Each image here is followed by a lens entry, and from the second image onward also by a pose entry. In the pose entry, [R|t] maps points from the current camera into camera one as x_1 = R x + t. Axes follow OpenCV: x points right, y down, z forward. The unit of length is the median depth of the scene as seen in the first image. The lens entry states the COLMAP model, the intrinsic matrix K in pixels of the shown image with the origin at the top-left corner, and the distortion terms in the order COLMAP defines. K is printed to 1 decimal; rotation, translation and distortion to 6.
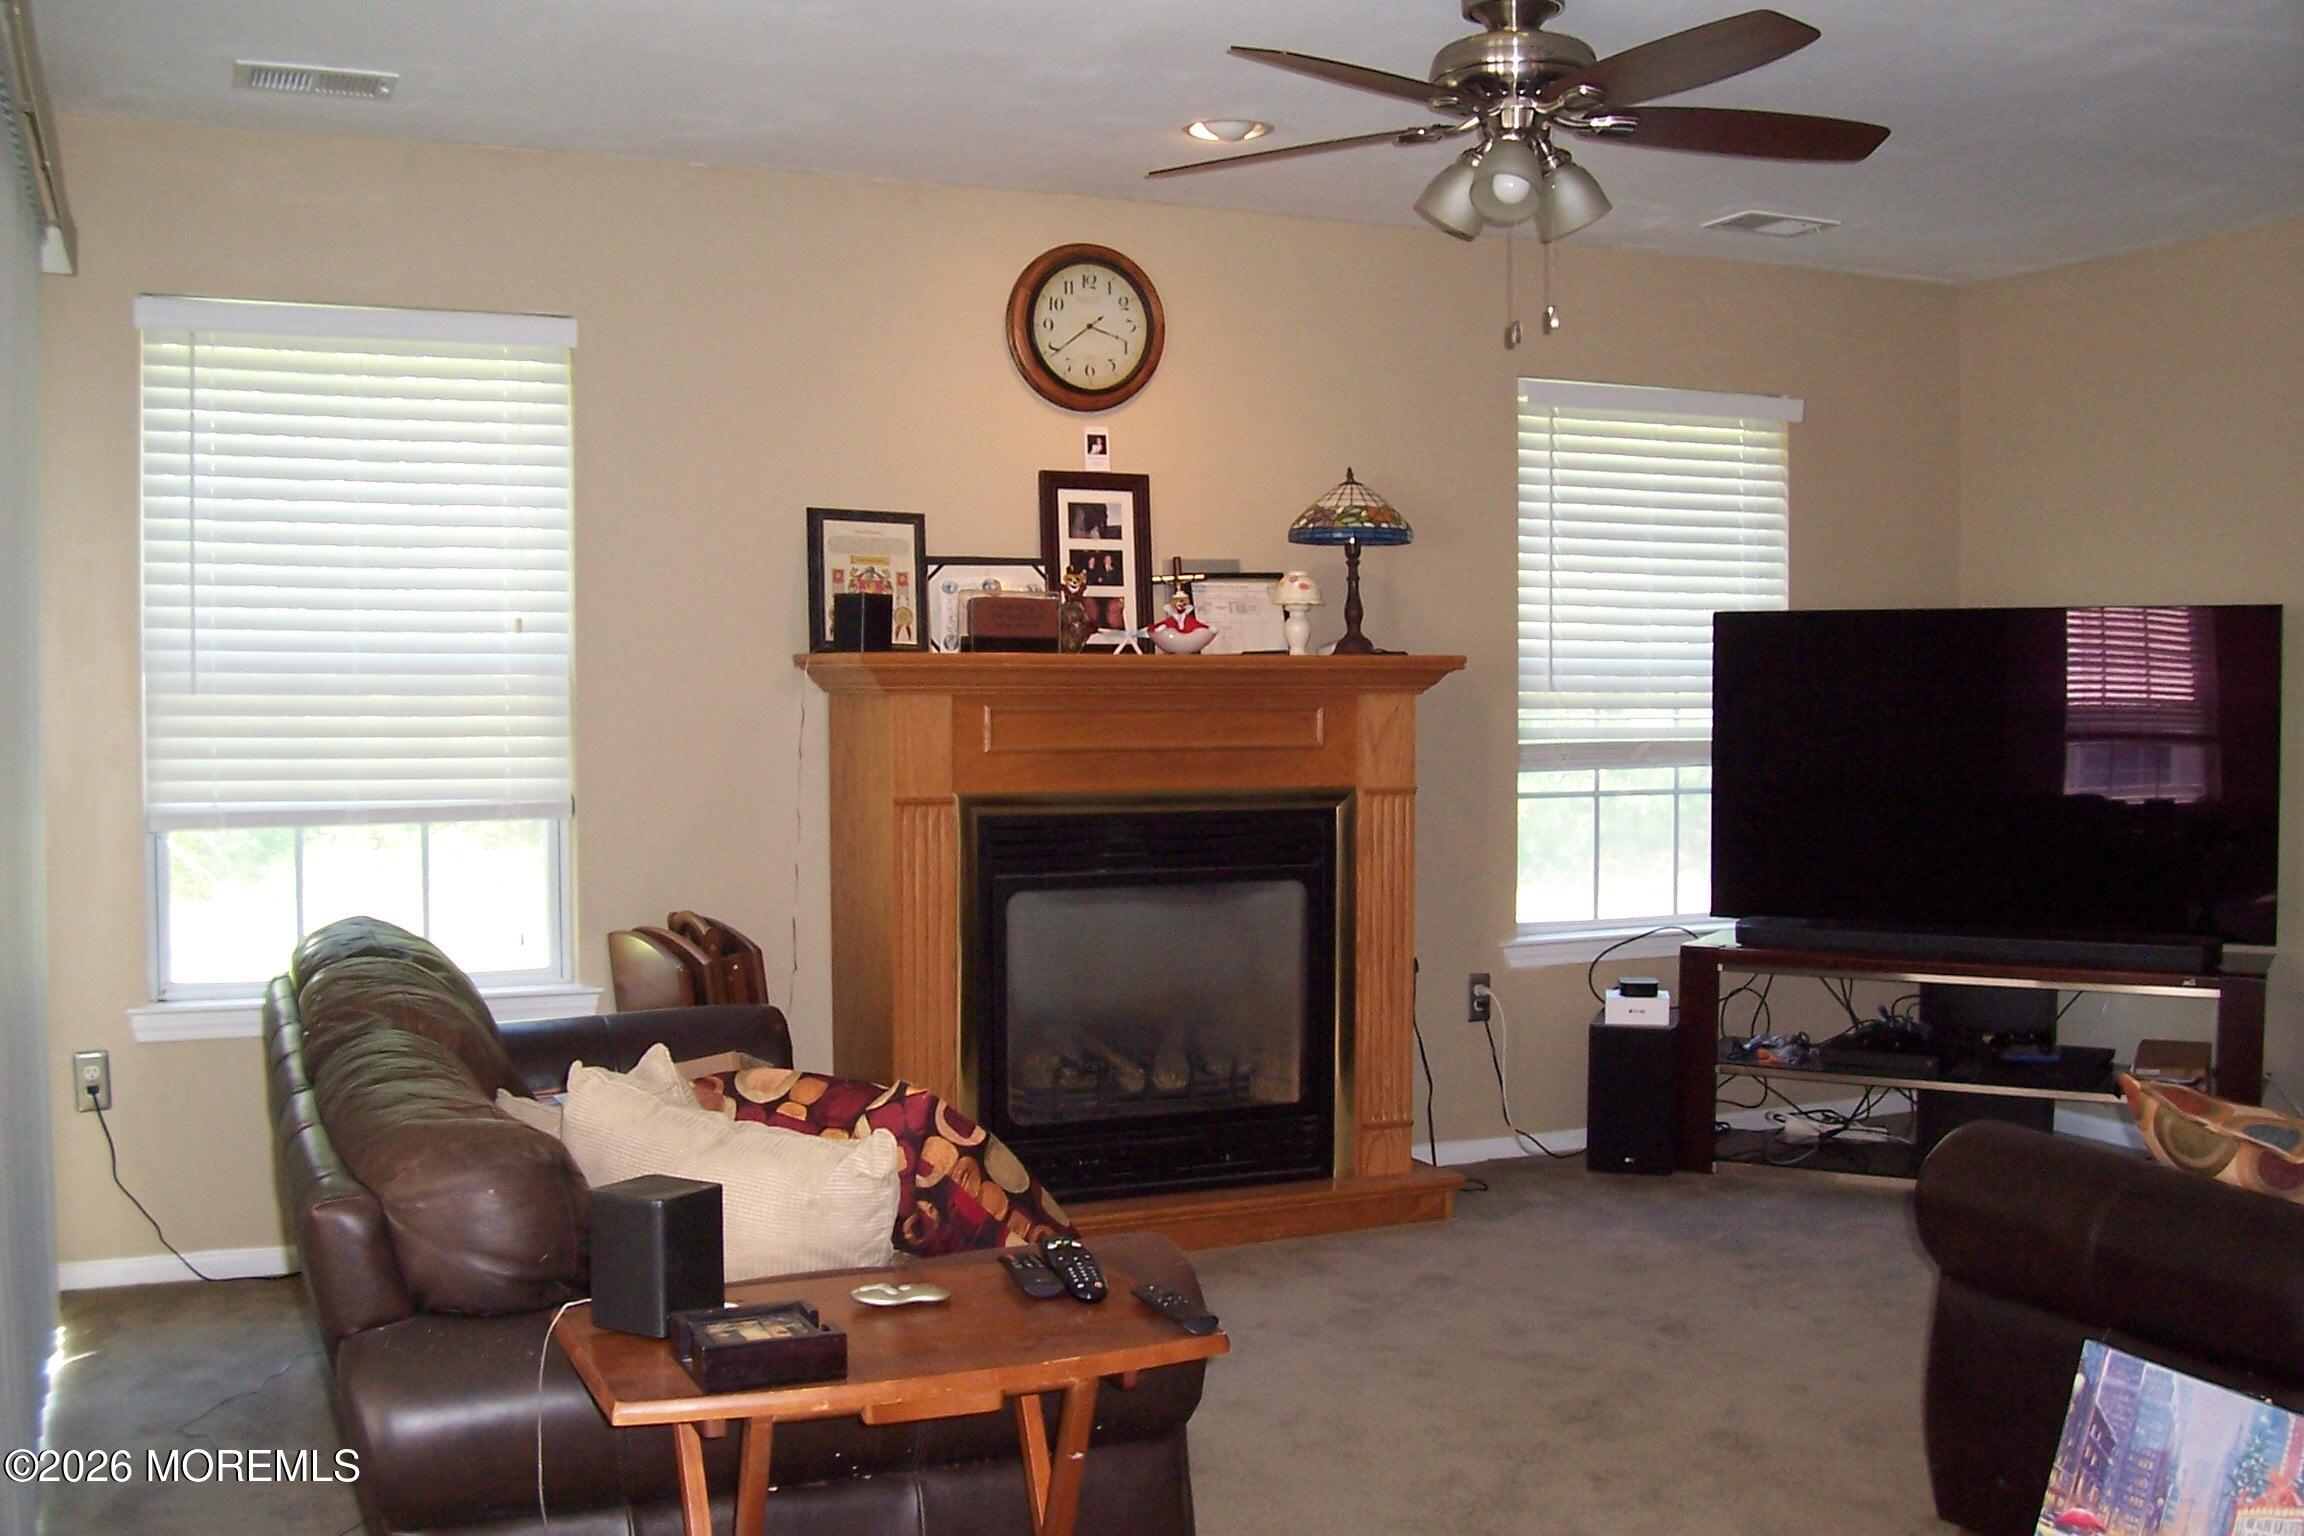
lens RADIAL K [[2236.4, 0, 1152.0], [0, 2236.4, 768.0], [0, 0, 1]] dist [-0.192610, 0.177254]
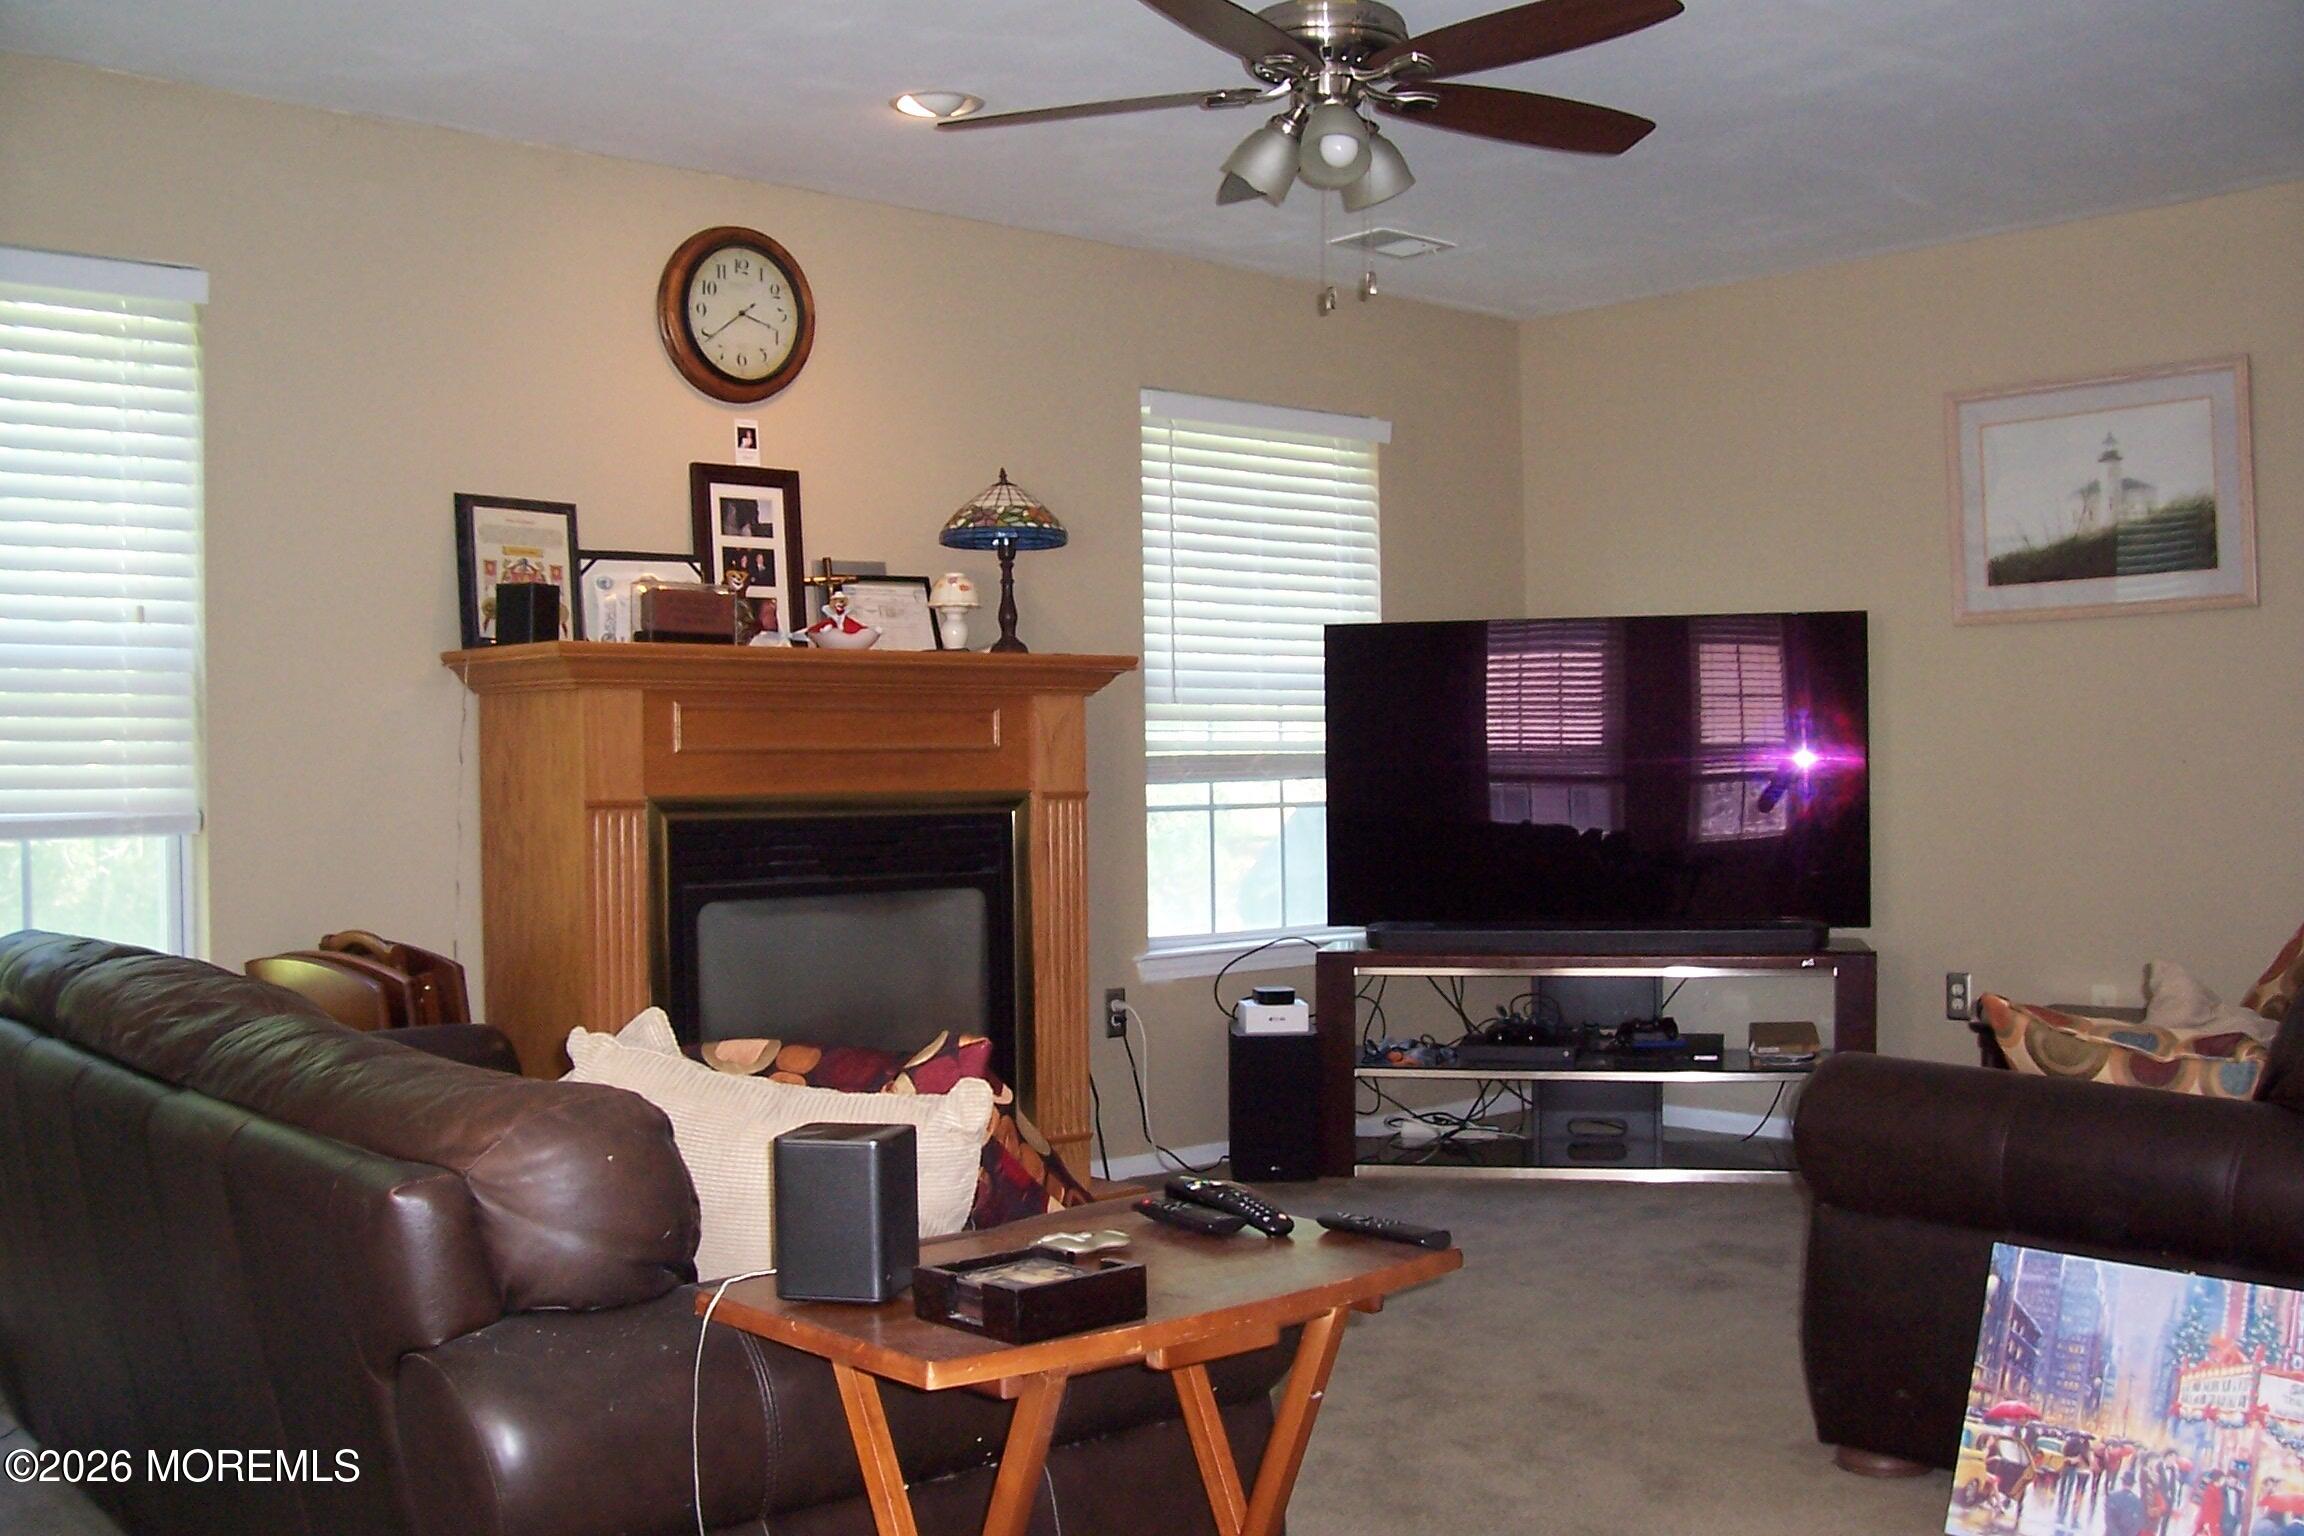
lens RADIAL K [[2236.4, 0, 1152.0], [0, 2236.4, 768.0], [0, 0, 1]] dist [-0.192610, 0.177254]
pose [[0.955124, -0.011271, 0.295993, -0.142962], [0.022281, 0.999179, -0.033849, 0.031855], [-0.295368, 0.038925, 0.954590, 0.053147]]
